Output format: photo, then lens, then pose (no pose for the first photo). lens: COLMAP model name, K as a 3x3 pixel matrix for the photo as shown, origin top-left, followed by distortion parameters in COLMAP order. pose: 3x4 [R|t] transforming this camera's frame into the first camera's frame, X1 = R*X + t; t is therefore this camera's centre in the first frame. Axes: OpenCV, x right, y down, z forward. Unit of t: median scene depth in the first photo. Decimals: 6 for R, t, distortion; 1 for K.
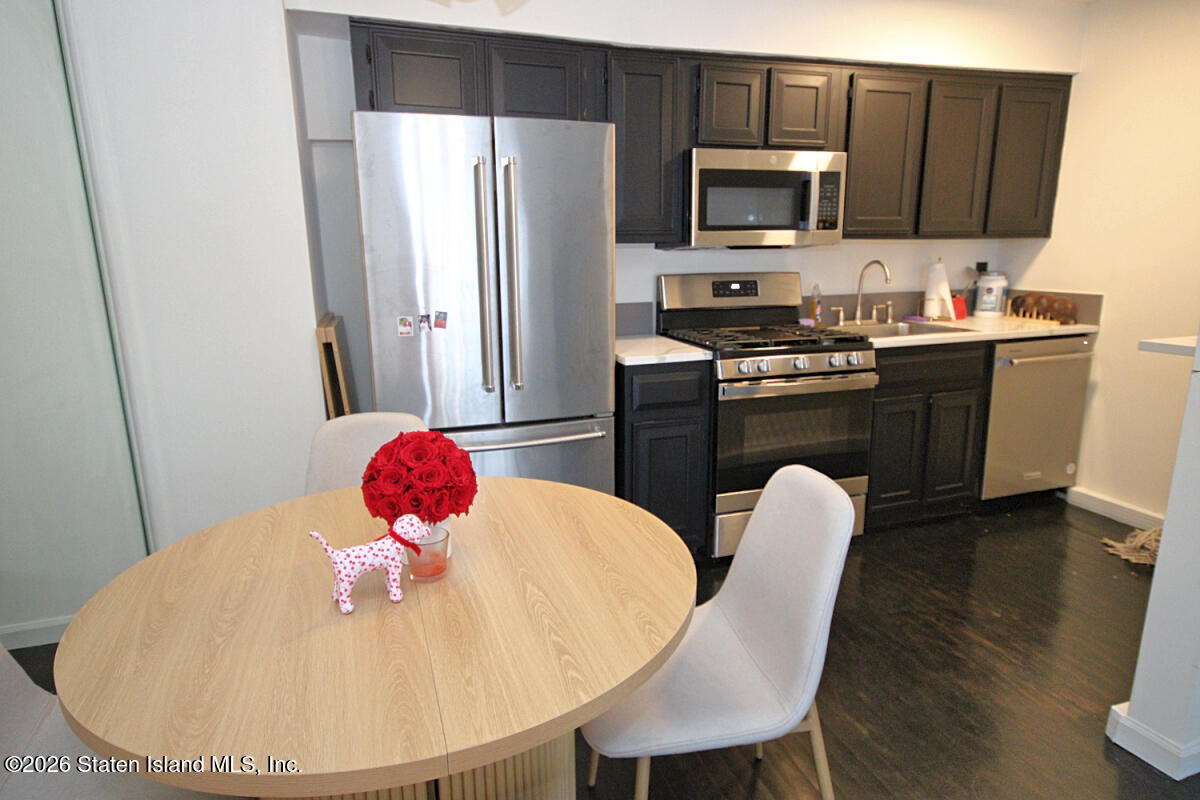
lens RADIAL K [[697.0, 0, 600.0], [0, 697.0, 400.0], [0, 0, 1]] dist [0.014413, -0.000340]
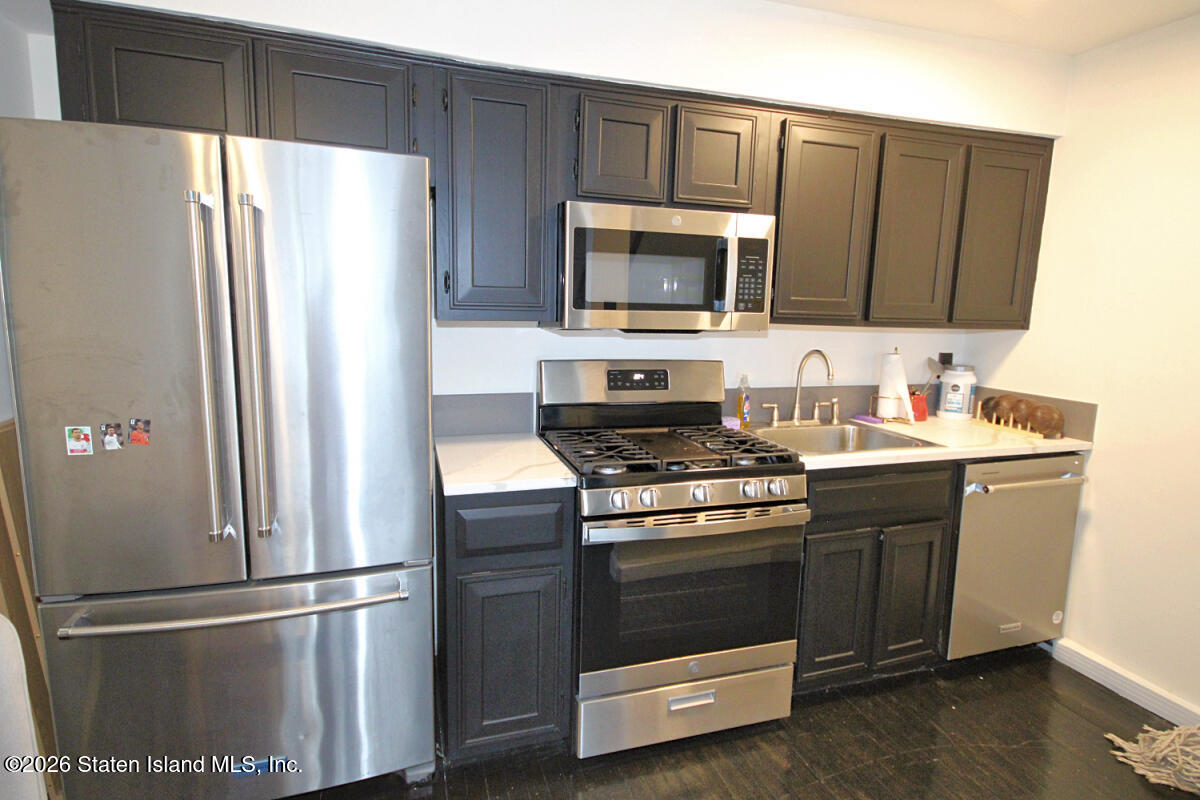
lens RADIAL K [[618.9, 0, 600.0], [0, 618.9, 400.0], [0, 0, 1]] dist [-0.001309, -0.000791]
pose [[0.999316, 0.036722, -0.004365, 0.157620], [-0.036928, 0.997189, -0.065202, -0.090897], [0.001958, 0.065319, 0.997863, 0.305315]]
